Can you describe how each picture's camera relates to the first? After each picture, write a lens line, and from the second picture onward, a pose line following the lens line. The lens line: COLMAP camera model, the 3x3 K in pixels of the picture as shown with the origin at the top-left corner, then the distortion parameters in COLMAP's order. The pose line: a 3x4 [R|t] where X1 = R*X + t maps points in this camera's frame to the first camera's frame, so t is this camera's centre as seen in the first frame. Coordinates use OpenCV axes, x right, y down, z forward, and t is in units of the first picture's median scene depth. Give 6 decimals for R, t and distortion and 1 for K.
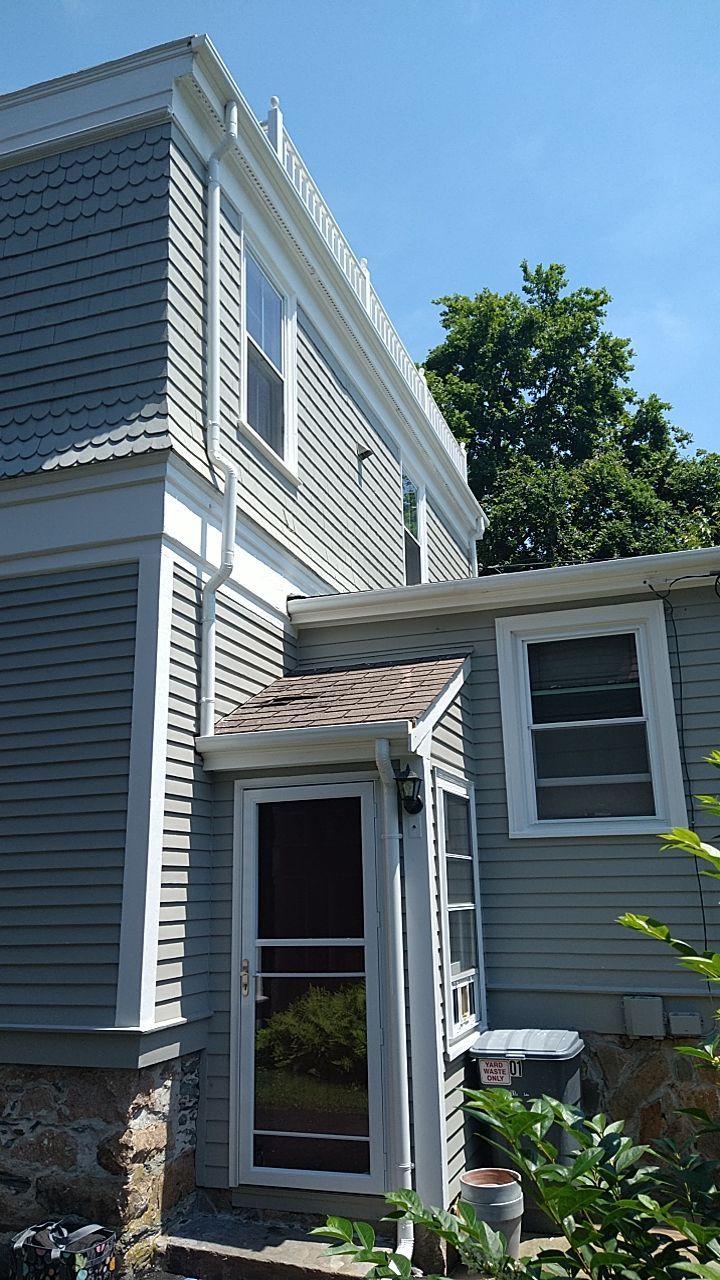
lens RADIAL K [[935.1, 0, 365.4], [0, 935.1, 636.2], [0, 0, 1]] dist [0.104095, -0.142707]
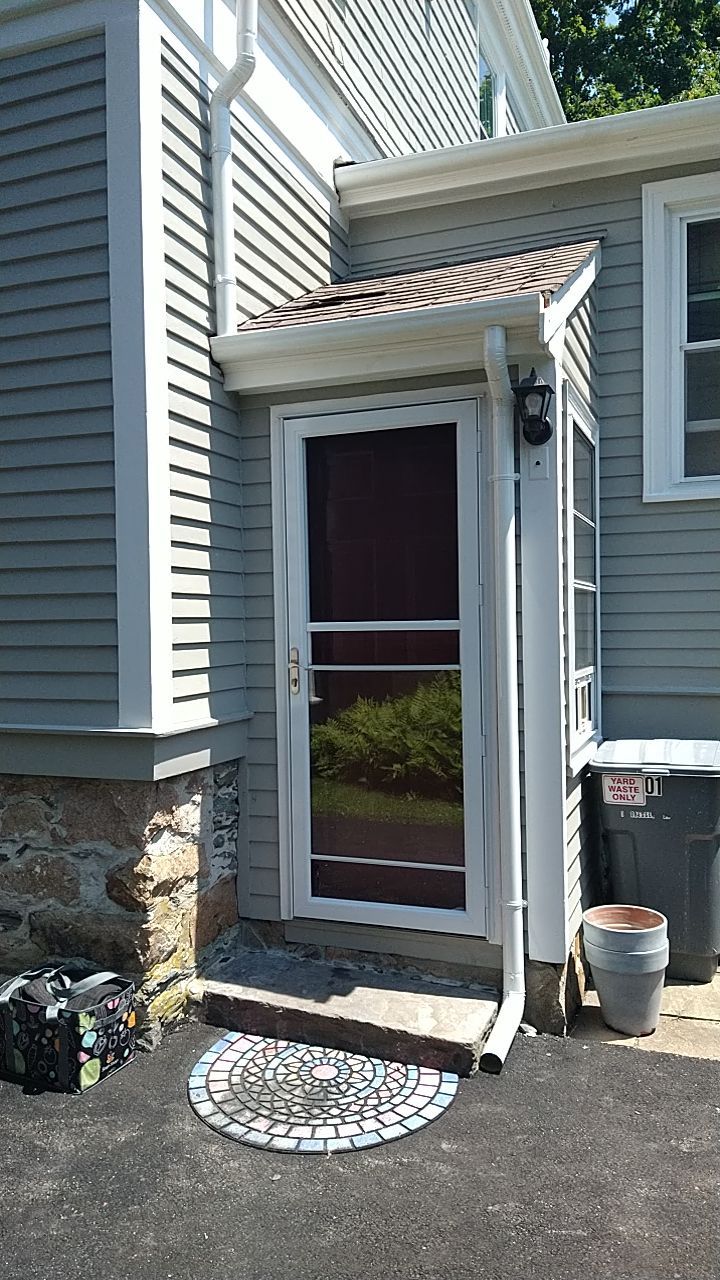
lens RADIAL K [[935.1, 0, 365.4], [0, 935.1, 636.2], [0, 0, 1]] dist [0.104095, -0.142707]
pose [[0.999593, 0.007321, -0.027579, -0.052576], [0.000622, 0.960706, 0.277567, 0.134480], [0.028527, -0.277471, 0.960310, 0.312460]]
